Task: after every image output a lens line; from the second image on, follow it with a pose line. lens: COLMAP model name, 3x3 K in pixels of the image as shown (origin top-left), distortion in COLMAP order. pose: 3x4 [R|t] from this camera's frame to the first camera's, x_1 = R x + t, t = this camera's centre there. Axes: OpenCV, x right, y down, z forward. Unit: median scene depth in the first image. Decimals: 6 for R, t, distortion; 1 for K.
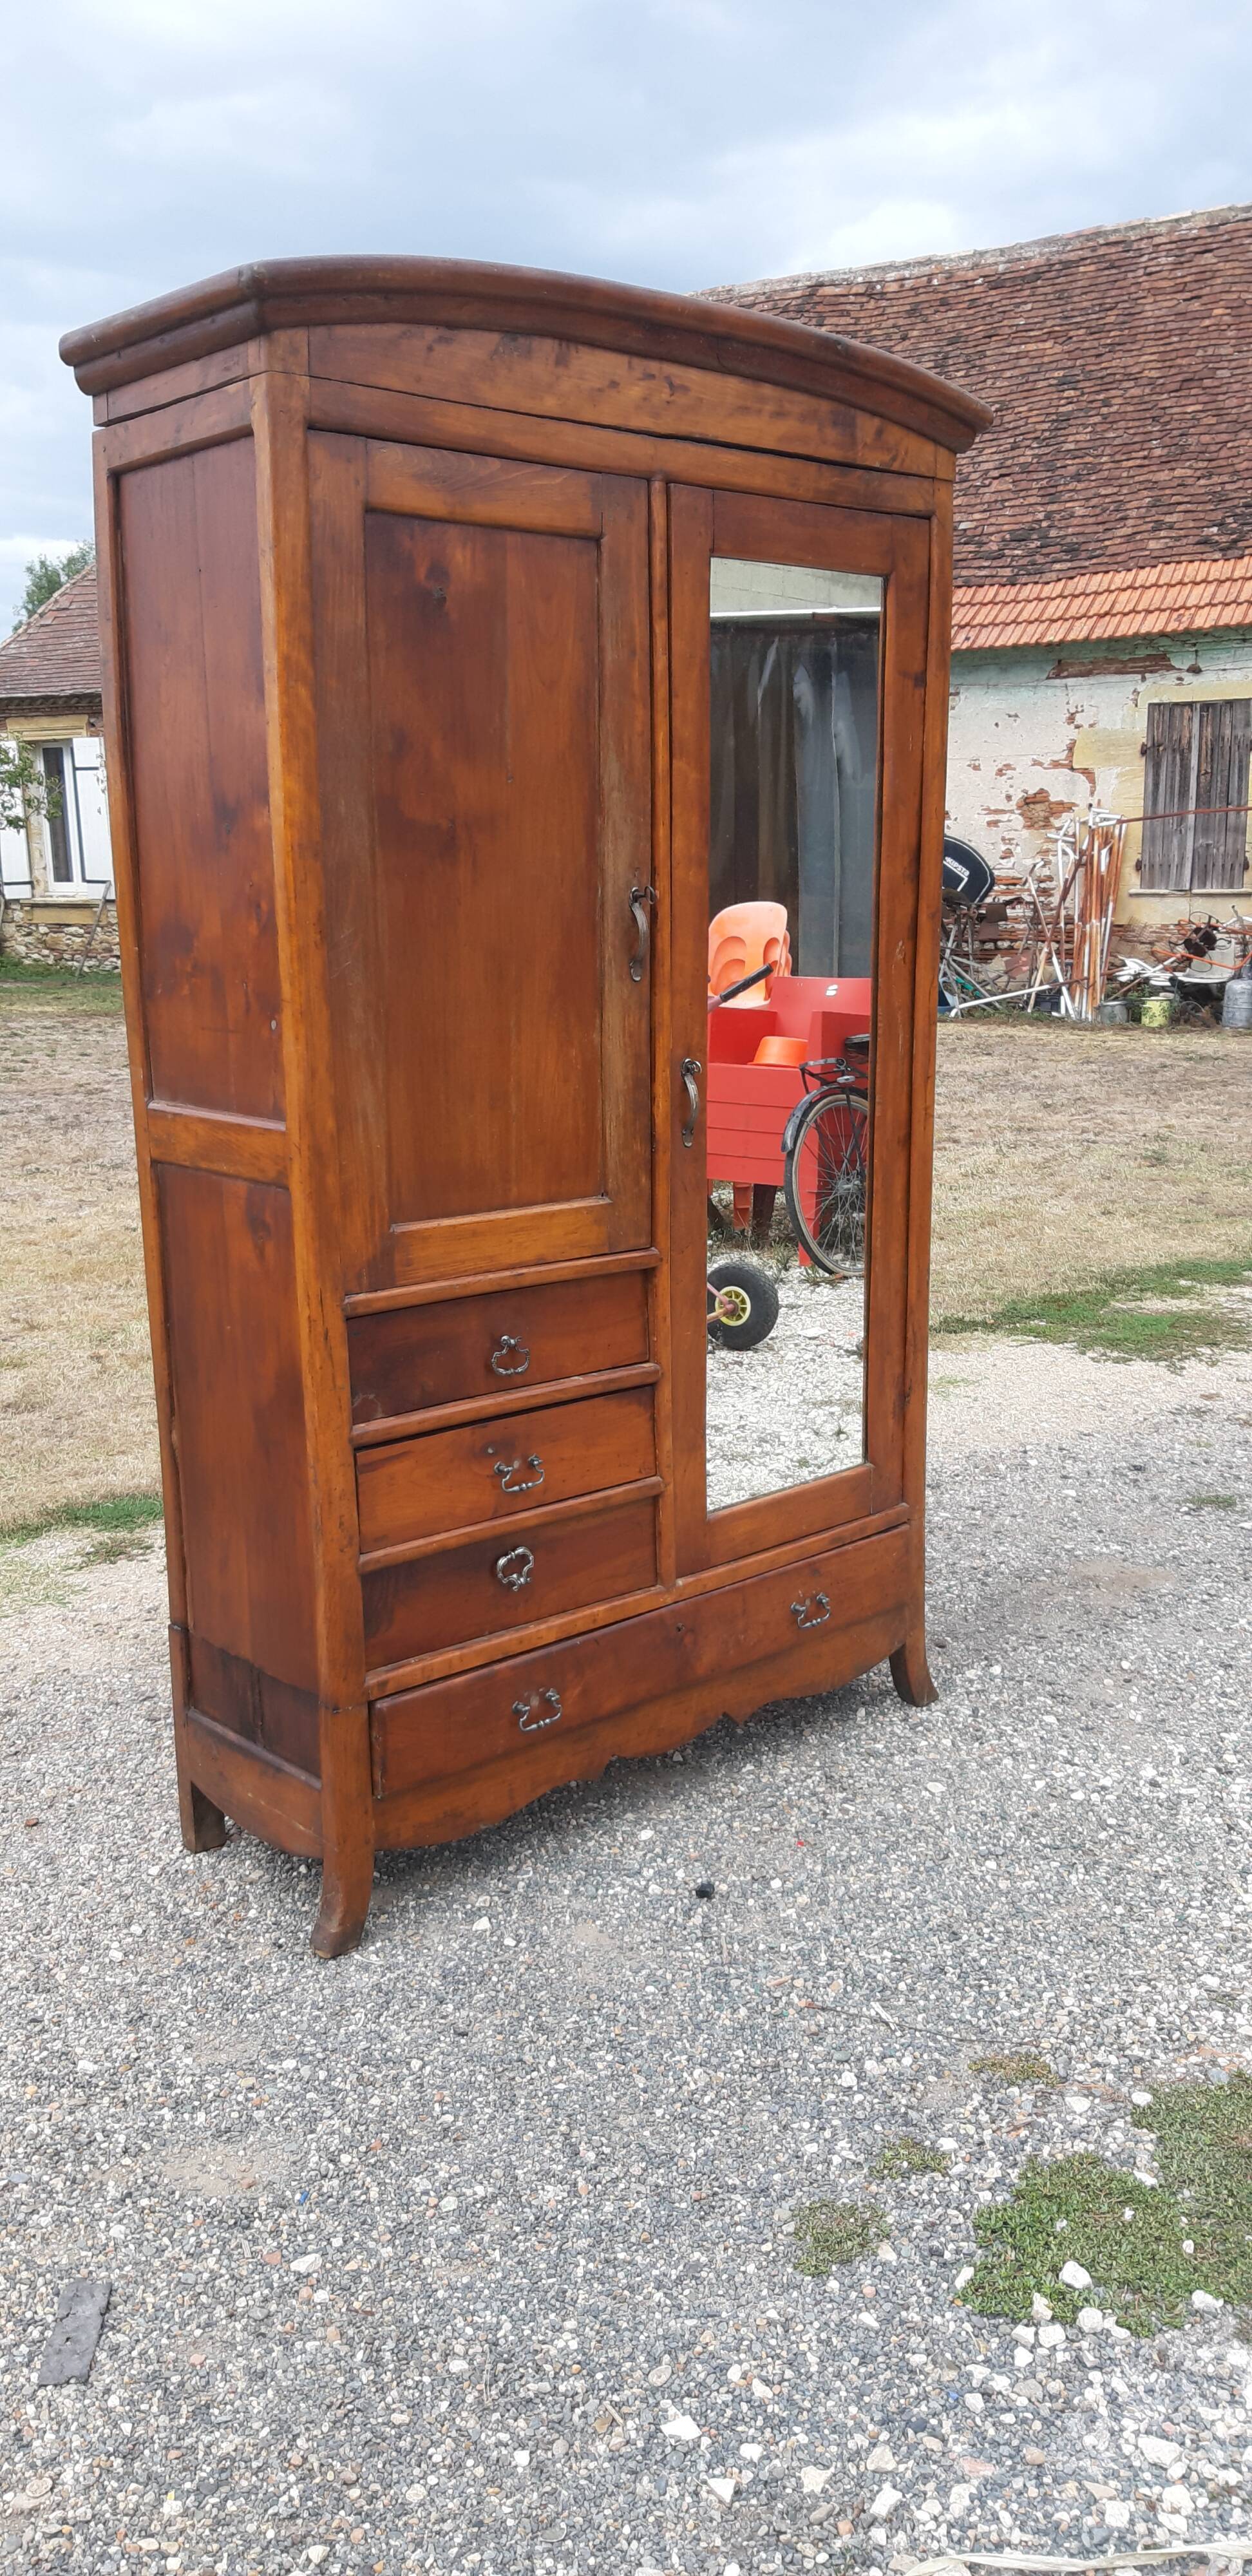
lens RADIAL K [[2047.5, 0, 626.0], [0, 2047.5, 1288.0], [0, 0, 1]] dist [0.097253, -0.189687]
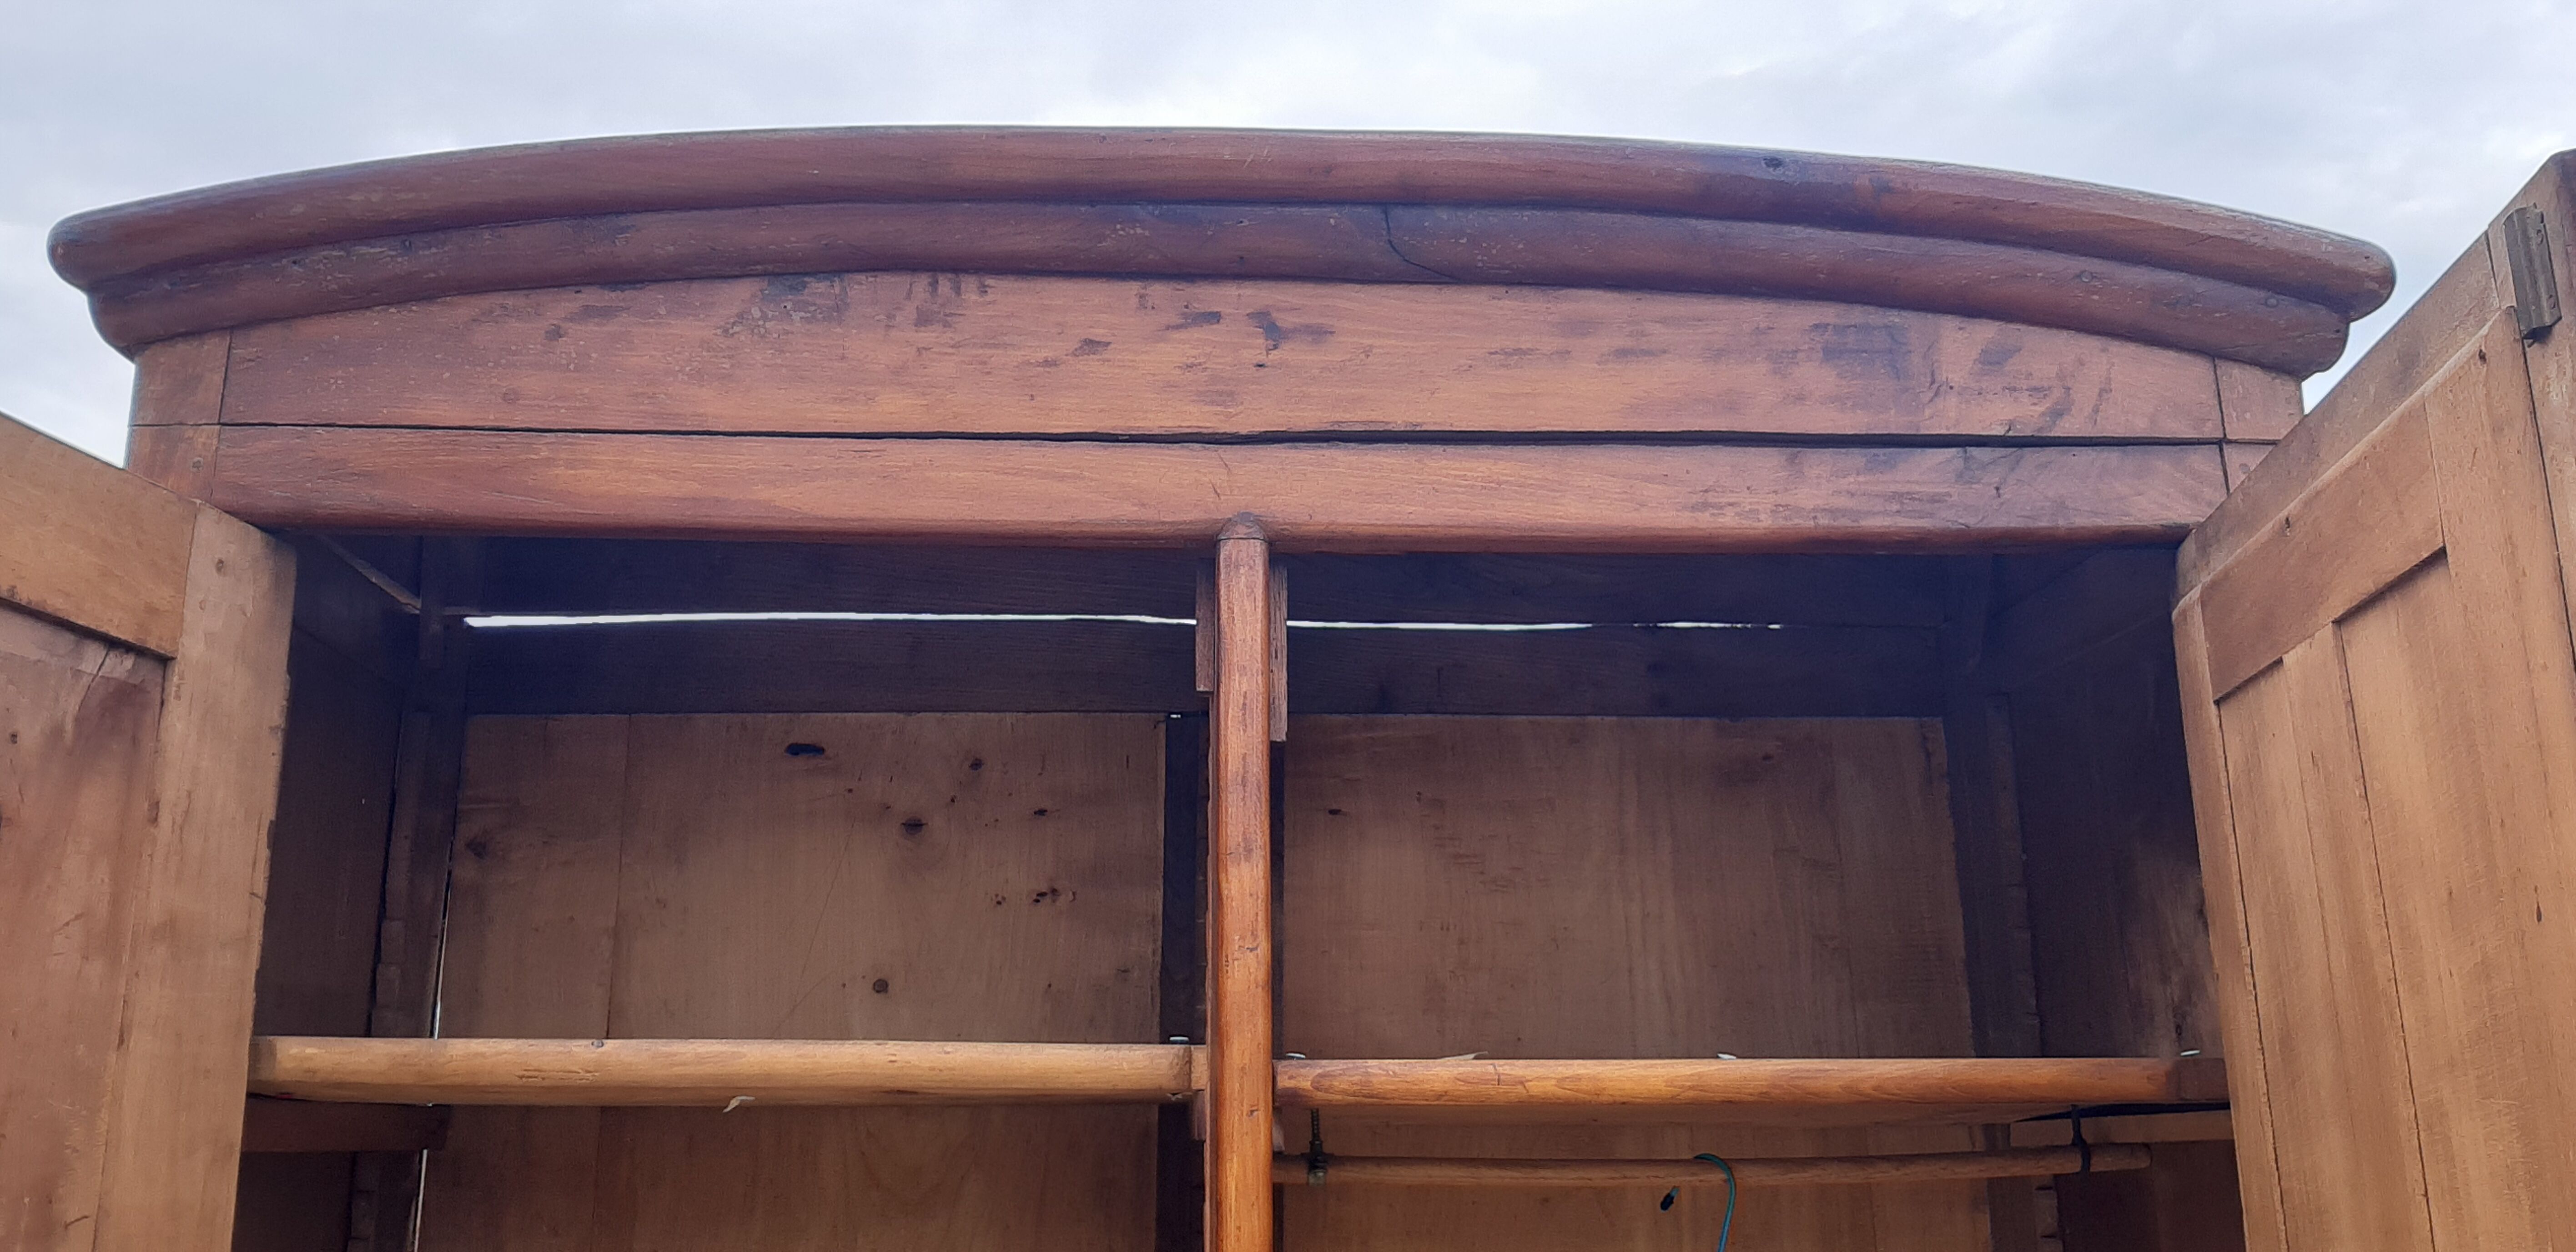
lens RADIAL K [[2069.8, 0, 1287.8], [0, 2069.8, 611.4], [0, 0, 1]] dist [0.060756, -0.140185]
pose [[0.793050, -0.149493, -0.590528, 0.253963], [-0.123763, 0.909659, -0.396489, -0.215442], [0.596452, 0.387521, 0.702903, 0.715598]]
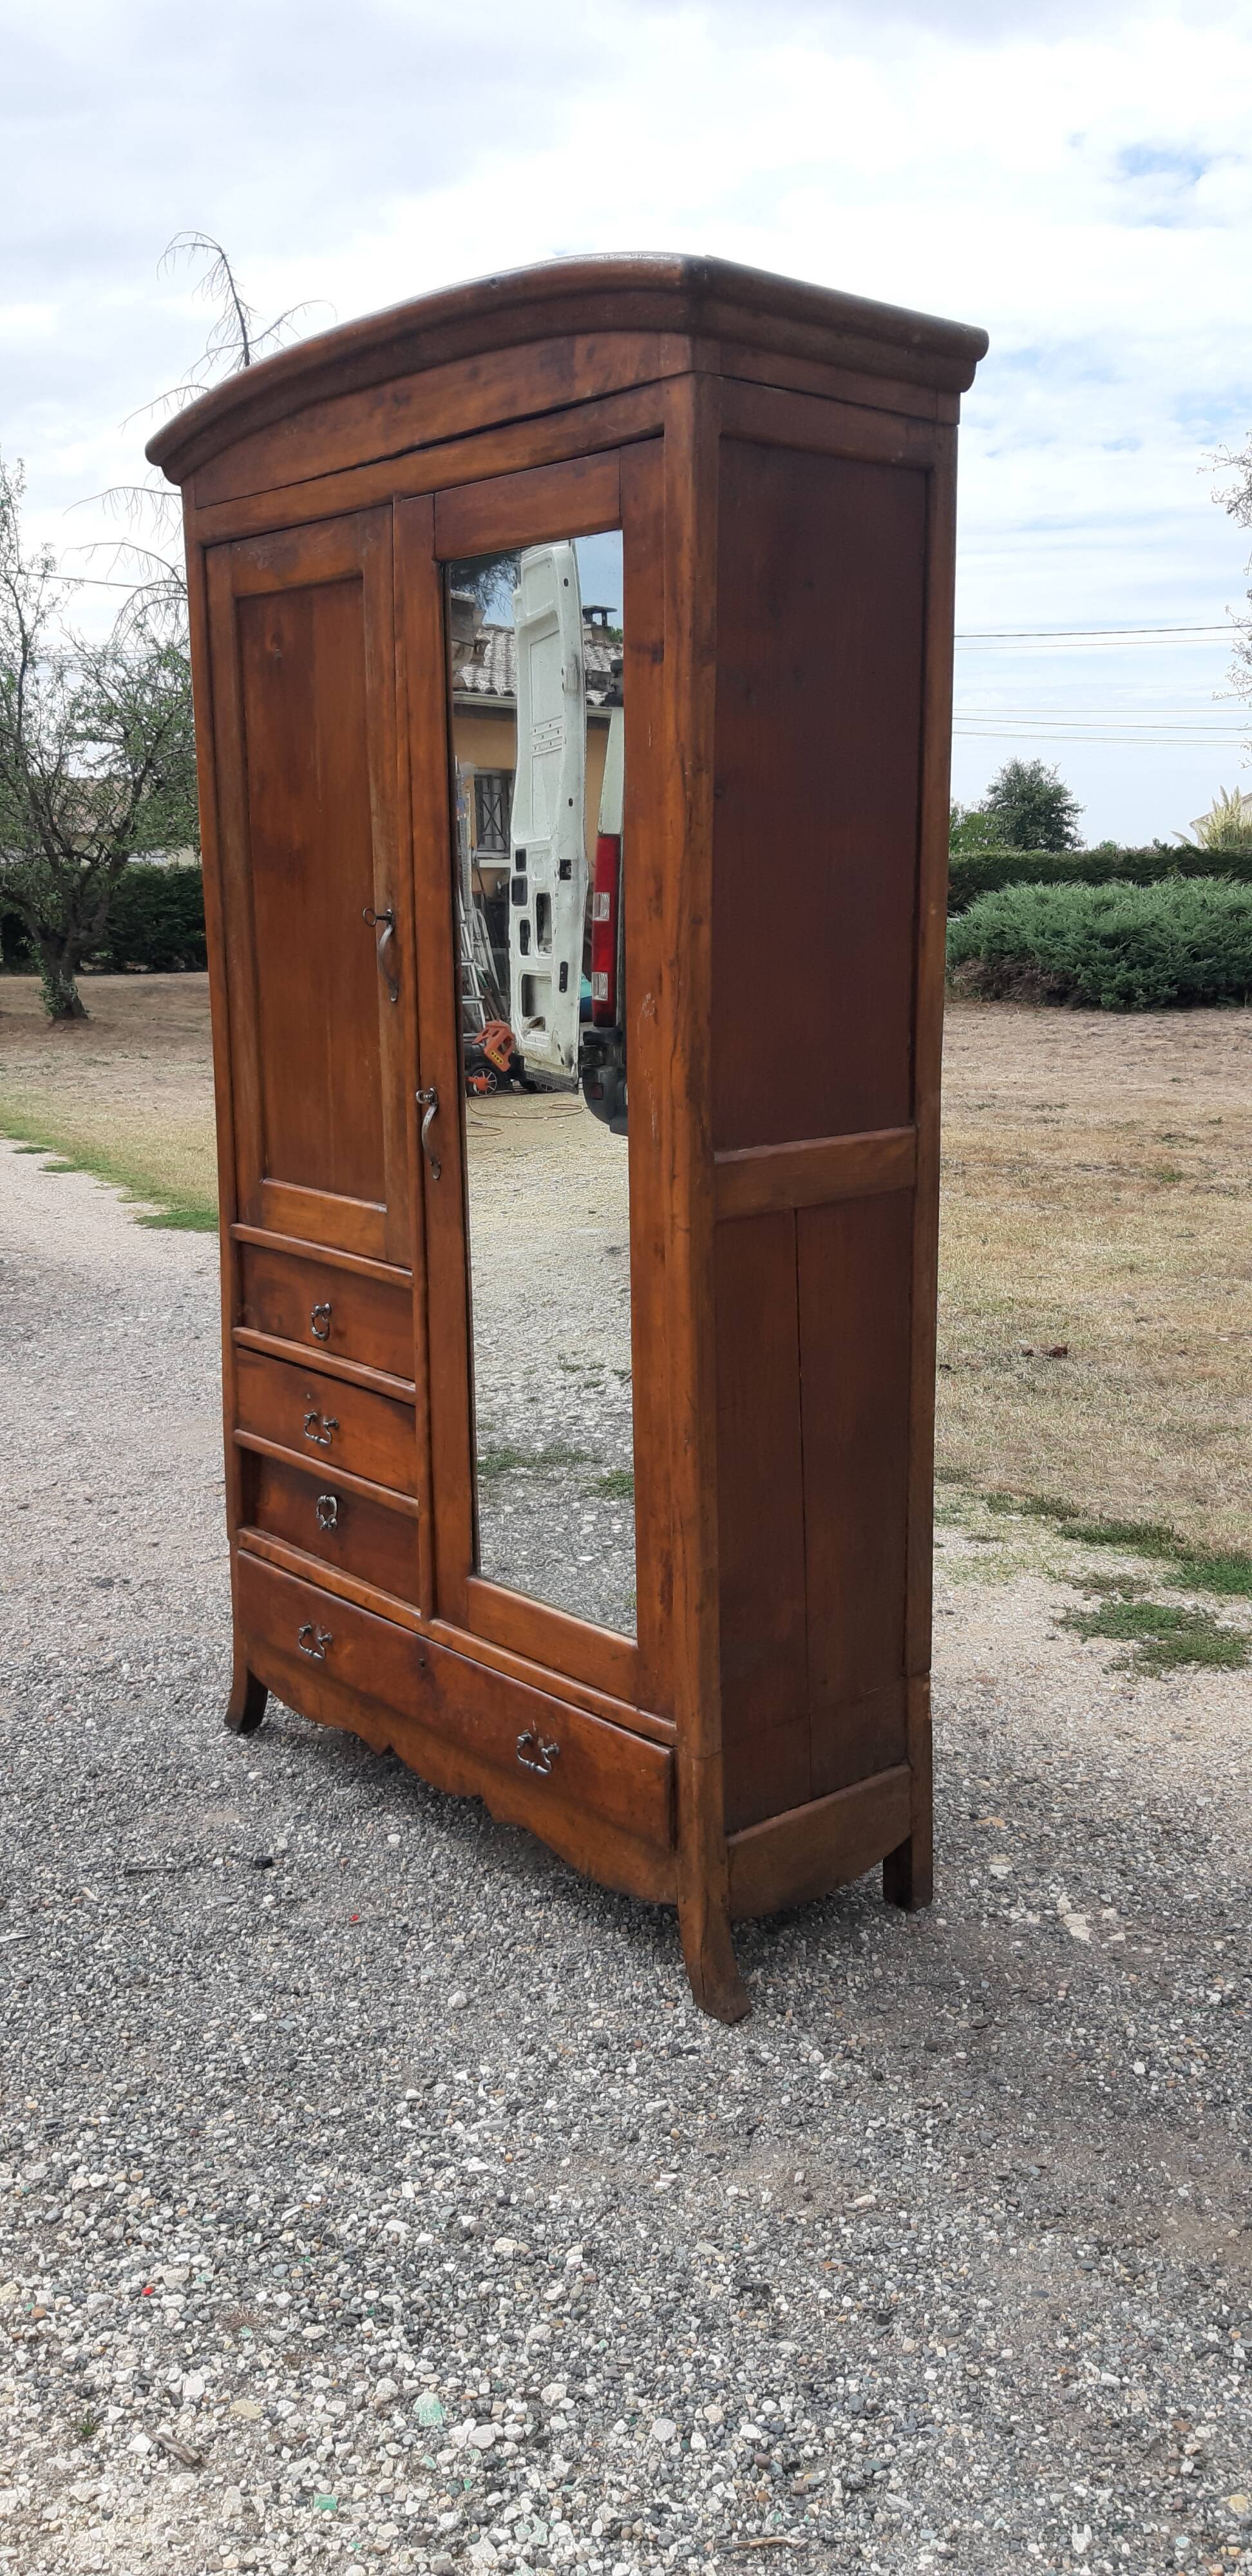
lens RADIAL K [[2016.2, 0, 635.3], [0, 2016.2, 1279.7], [0, 0, 1]] dist [0.096312, -0.181111]
pose [[-0.000224, 0.208112, -0.978105, 1.028686], [-0.201049, 0.958124, 0.203906, -0.250889], [0.979581, 0.196693, 0.041626, 1.124517]]
